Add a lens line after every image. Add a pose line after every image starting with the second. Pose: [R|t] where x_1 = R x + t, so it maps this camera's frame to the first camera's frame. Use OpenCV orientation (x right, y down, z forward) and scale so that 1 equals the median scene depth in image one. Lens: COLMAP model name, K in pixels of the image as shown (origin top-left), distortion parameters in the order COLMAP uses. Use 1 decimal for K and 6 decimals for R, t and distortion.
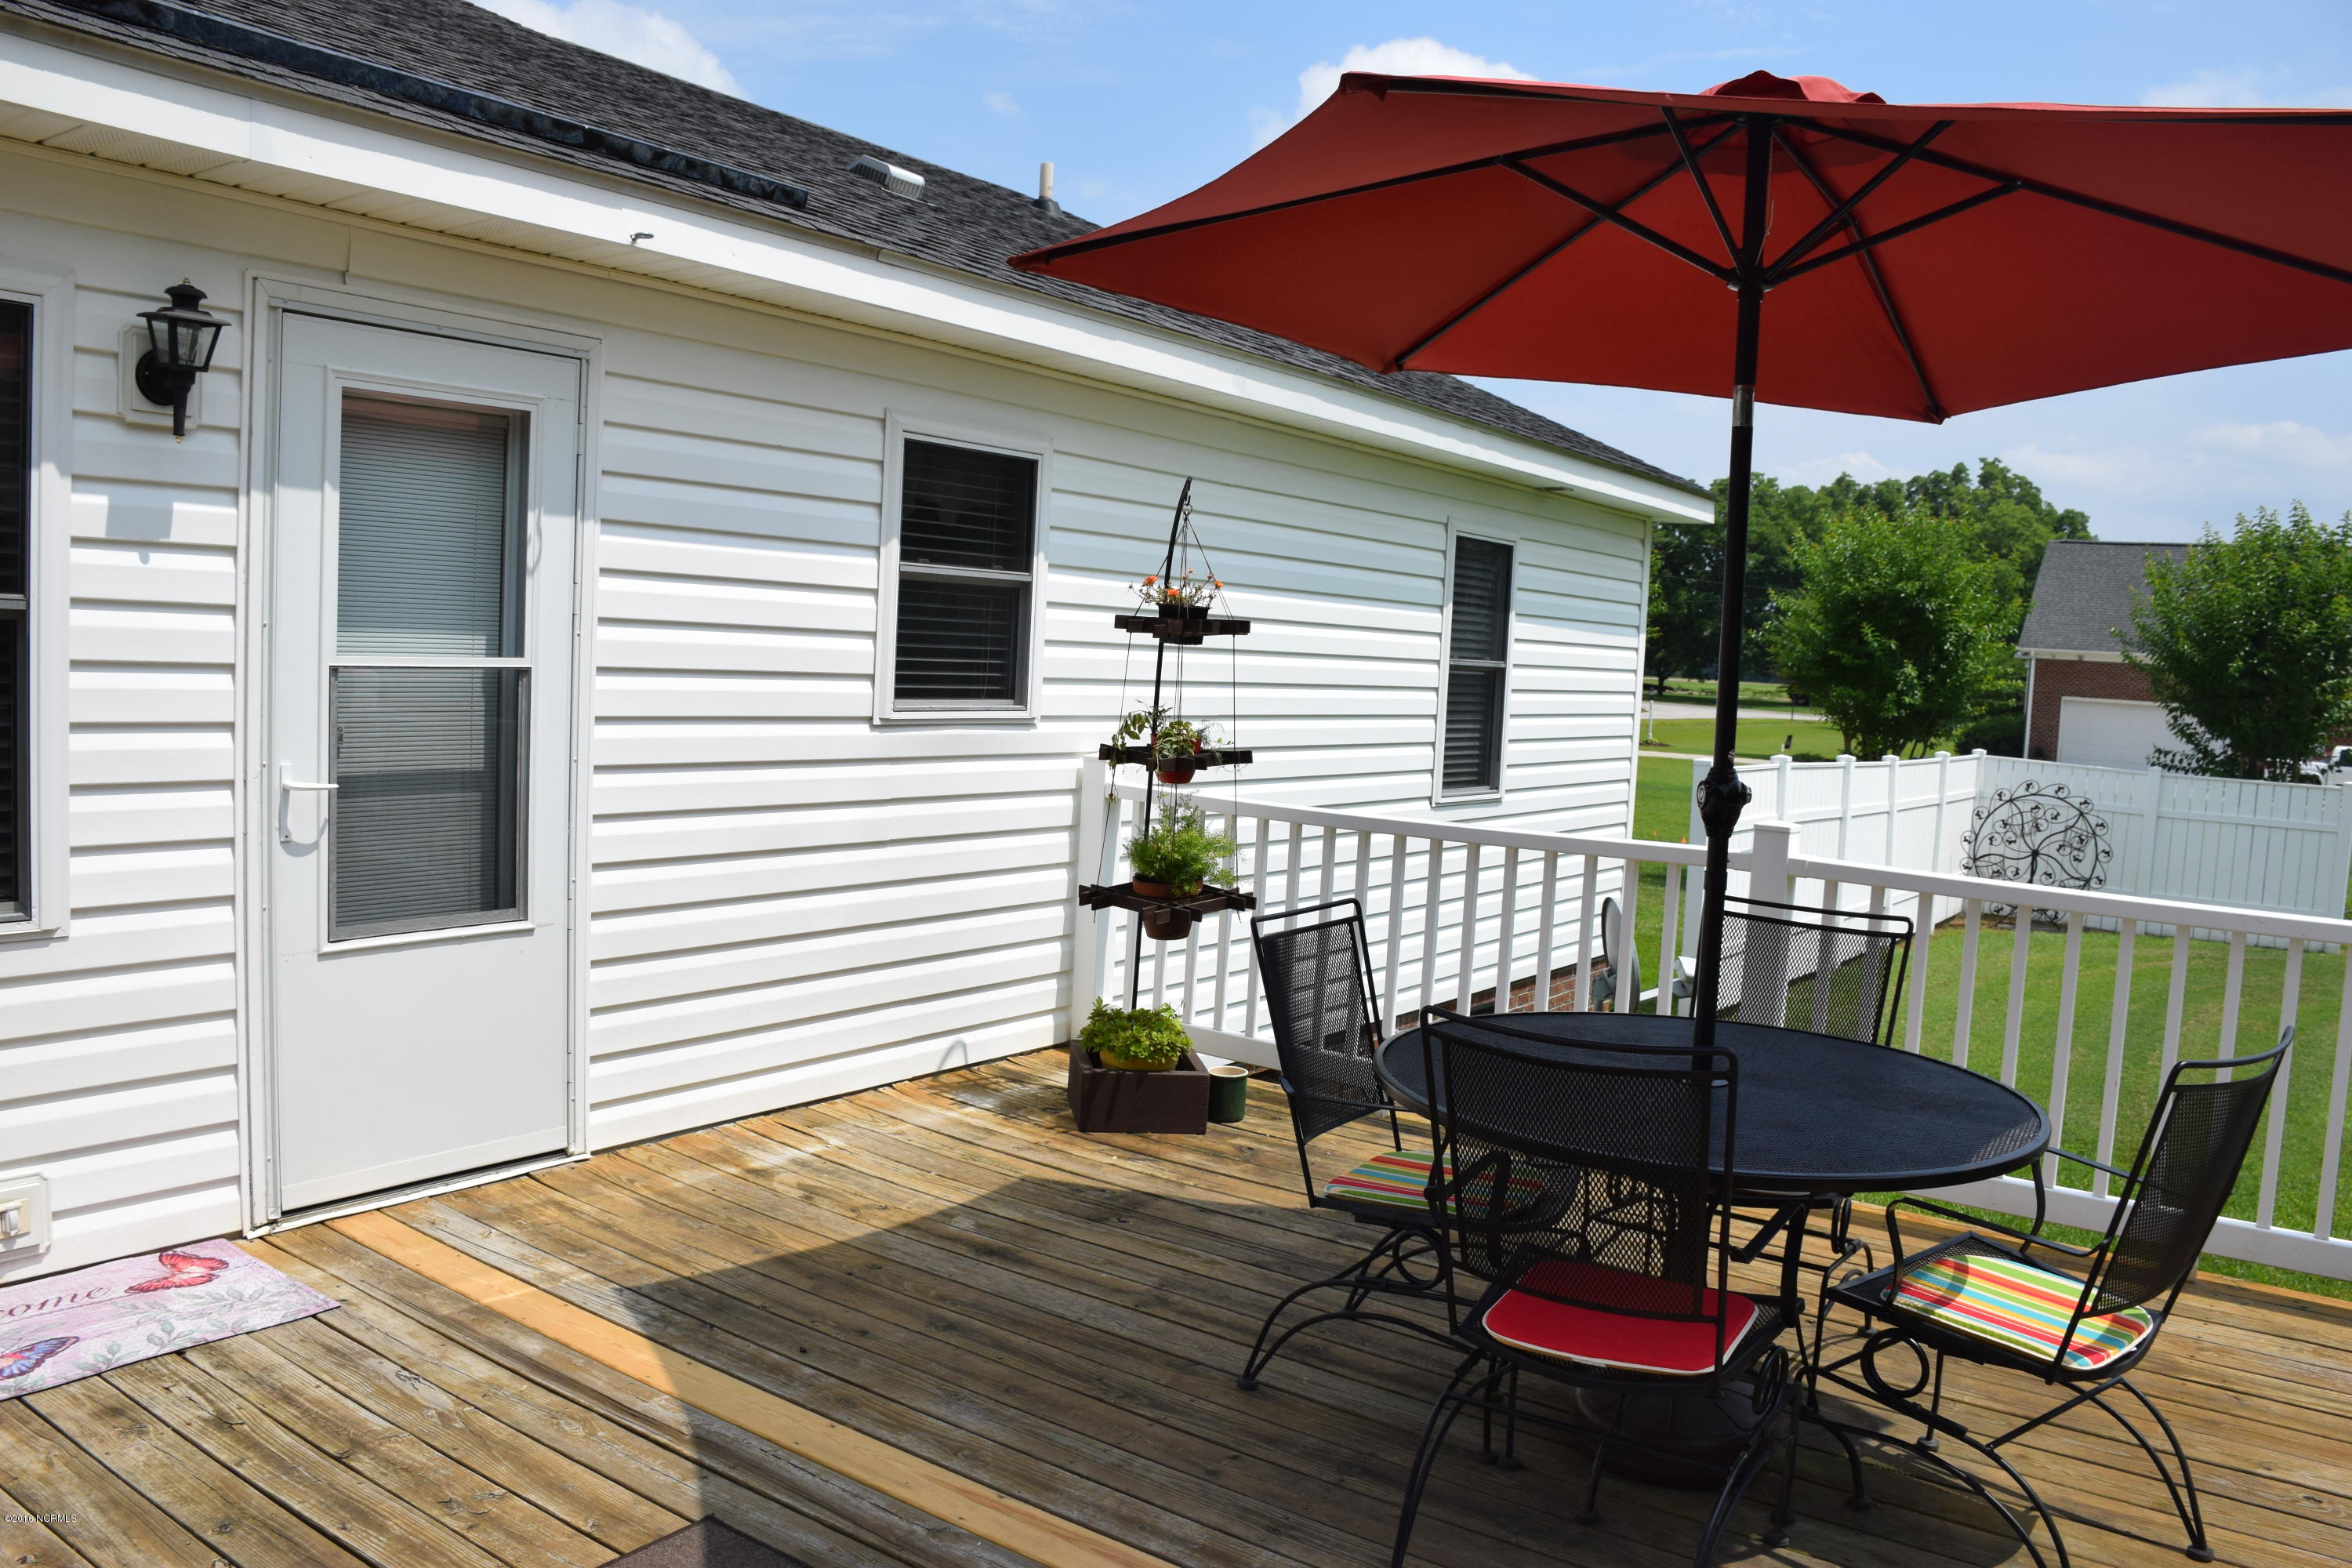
lens RADIAL K [[1831.8, 0, 1176.4], [0, 1831.8, 792.3], [0, 0, 1]] dist [-0.136276, 0.075554]
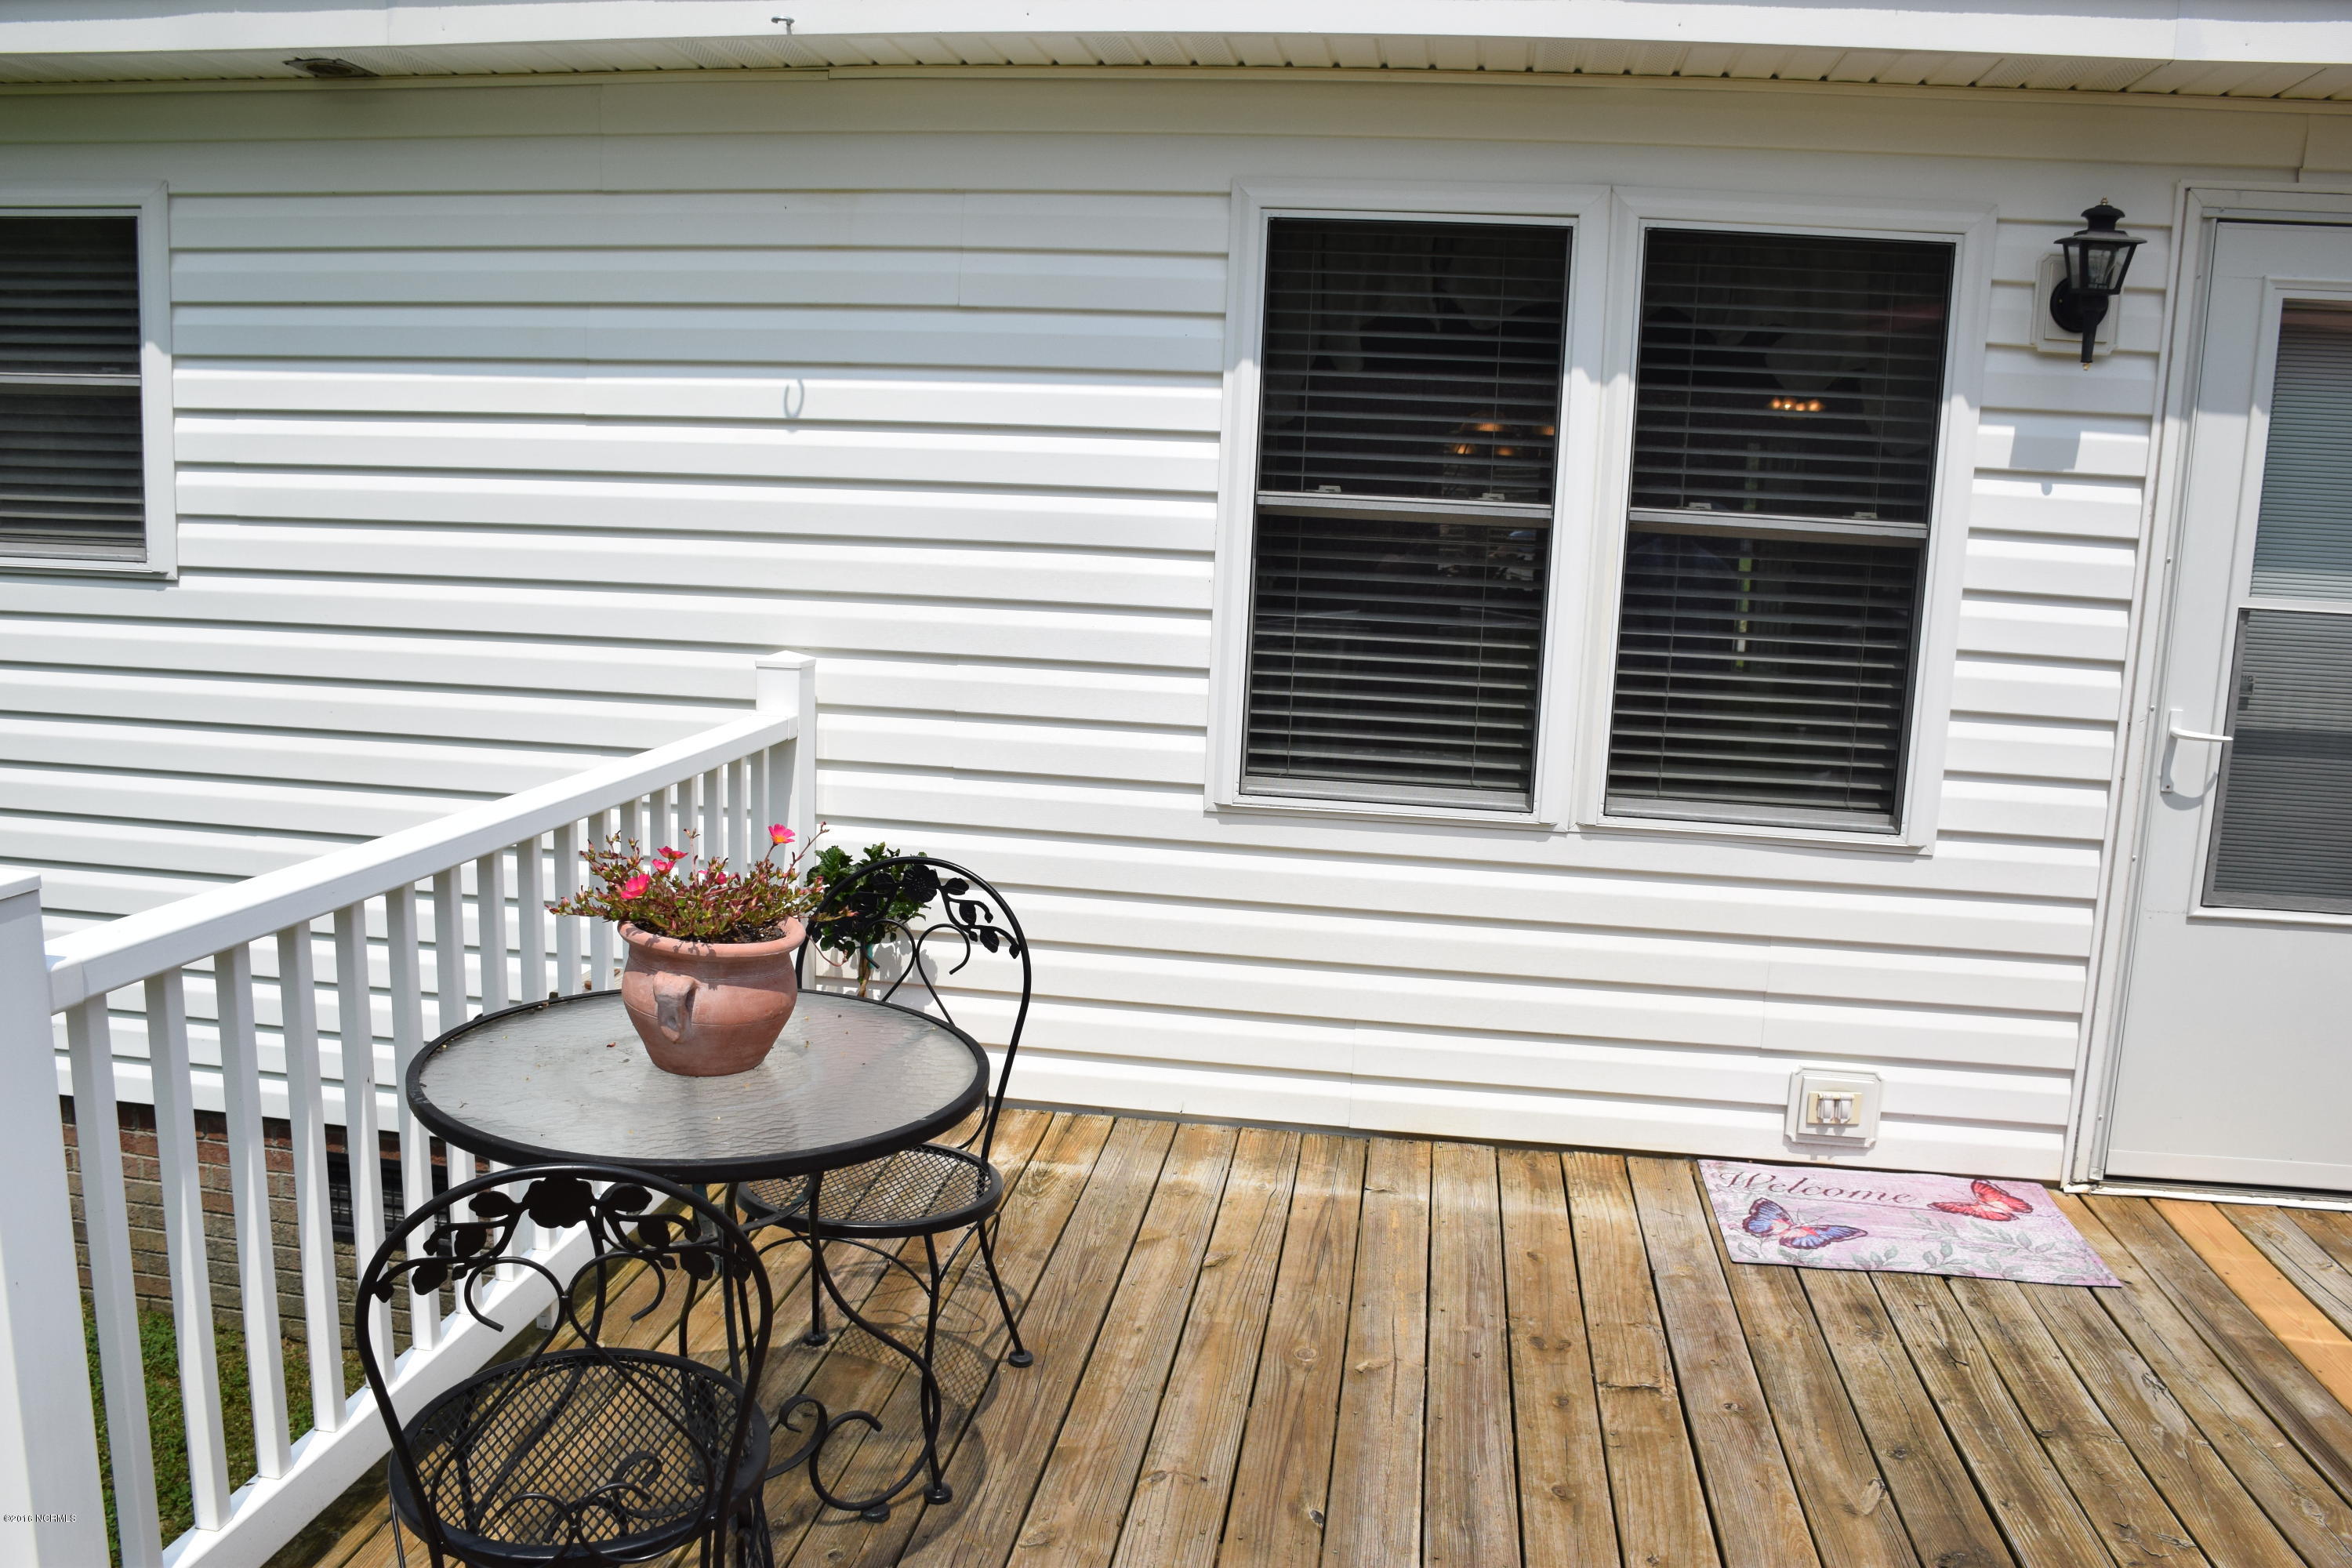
lens RADIAL K [[1831.8, 0, 1172.1], [0, 1831.8, 795.7], [0, 0, 1]] dist [-0.136276, 0.075554]
pose [[0.455356, 0.118706, -0.882360, 0.090521], [-0.091118, 0.992081, 0.086444, -0.003437], [0.885635, 0.041036, 0.462566, 0.109357]]
